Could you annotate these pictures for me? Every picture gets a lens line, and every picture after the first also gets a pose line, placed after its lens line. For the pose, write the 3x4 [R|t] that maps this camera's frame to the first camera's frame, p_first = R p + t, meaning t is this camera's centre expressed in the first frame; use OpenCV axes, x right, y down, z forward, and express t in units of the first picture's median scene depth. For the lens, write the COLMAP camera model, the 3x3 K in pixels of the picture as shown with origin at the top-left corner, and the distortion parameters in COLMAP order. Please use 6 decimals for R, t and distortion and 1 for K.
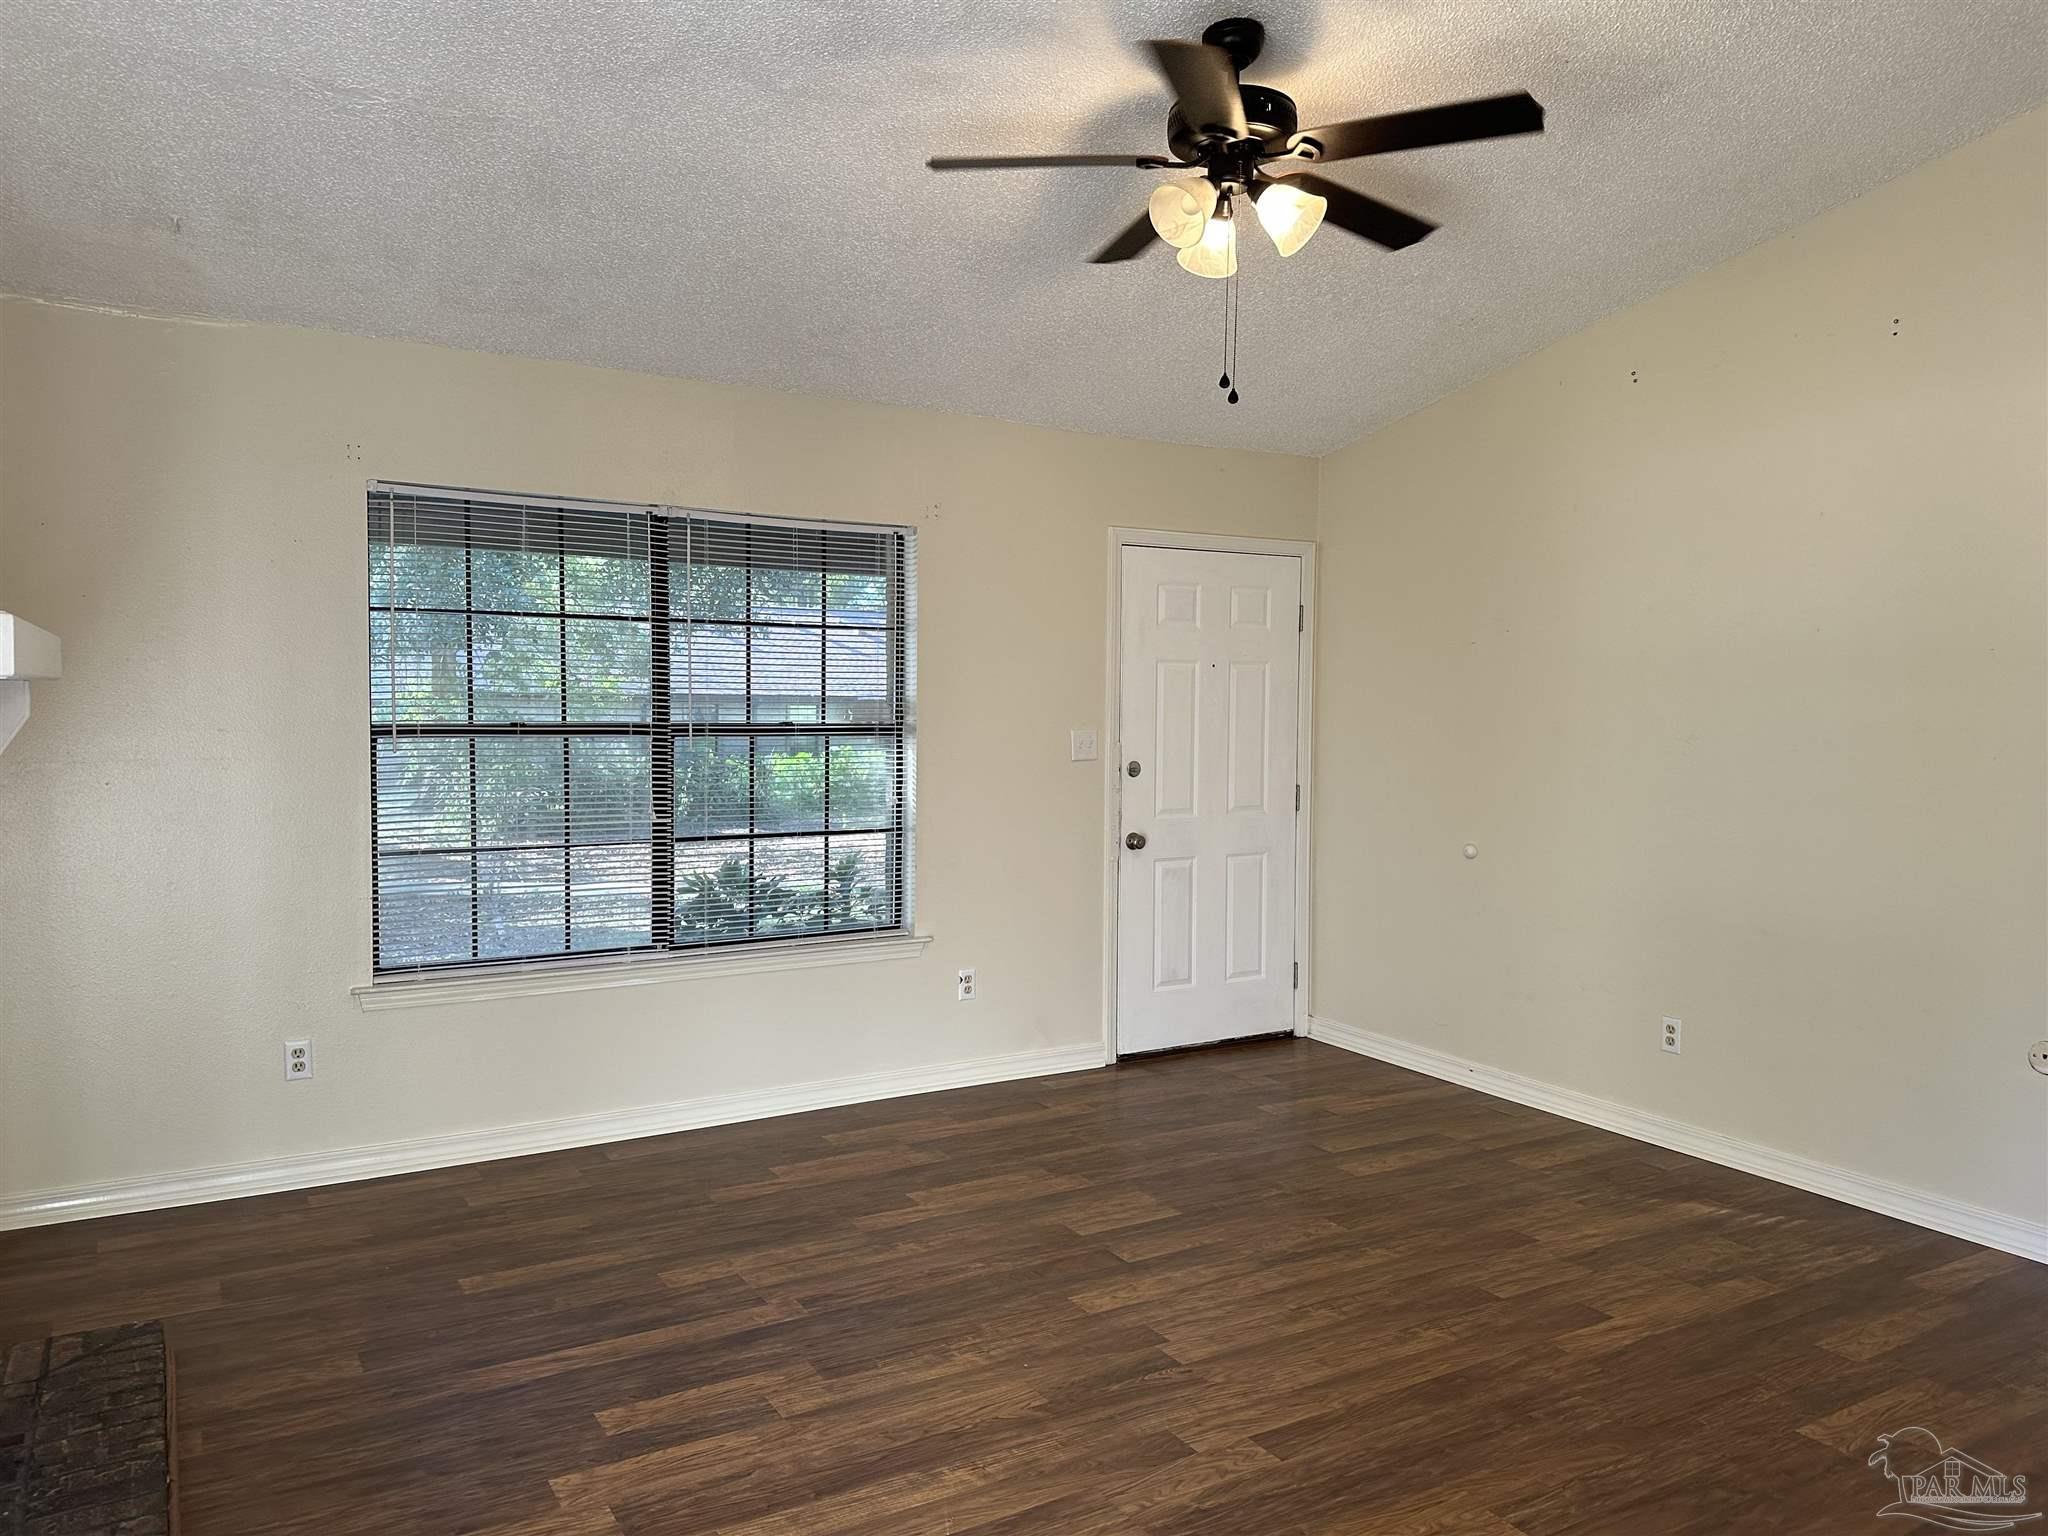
lens RADIAL K [[1446.2, 0, 1024.0], [0, 1446.2, 768.0], [0, 0, 1]] dist [0.130776, -0.131798]
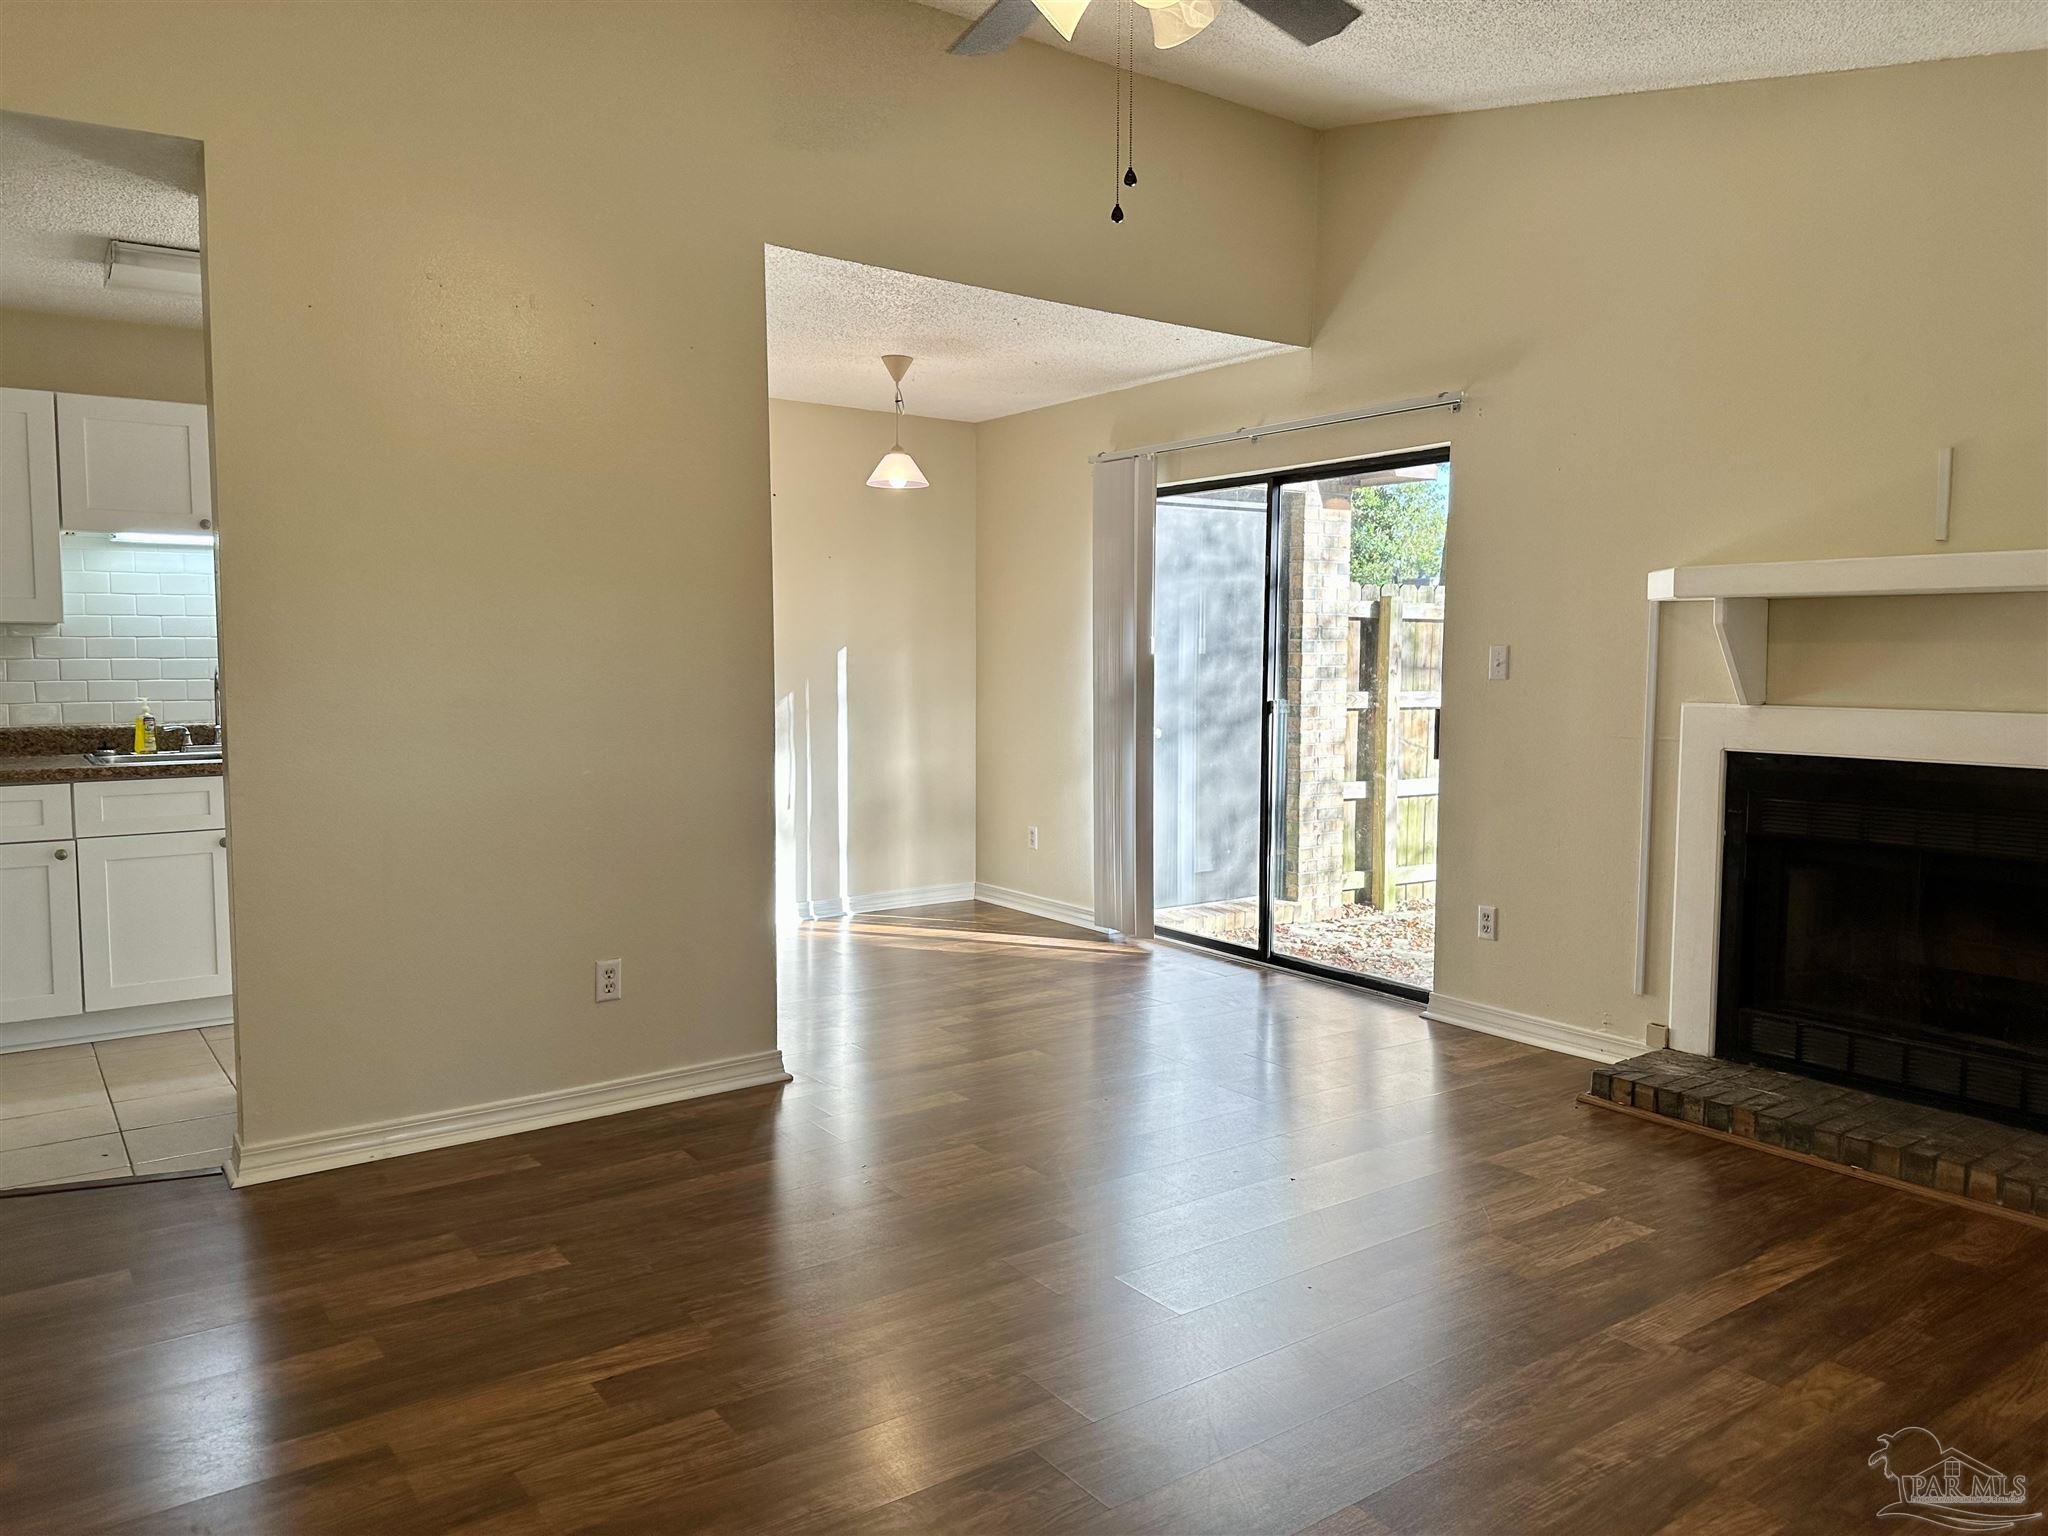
lens RADIAL K [[1446.2, 0, 1024.0], [0, 1446.2, 768.0], [0, 0, 1]] dist [0.130776, -0.131798]
pose [[-0.995813, -0.011546, -0.090681, 0.264709], [-0.023088, 0.991598, 0.127281, -0.041033], [0.088449, 0.128841, -0.987713, 1.816020]]
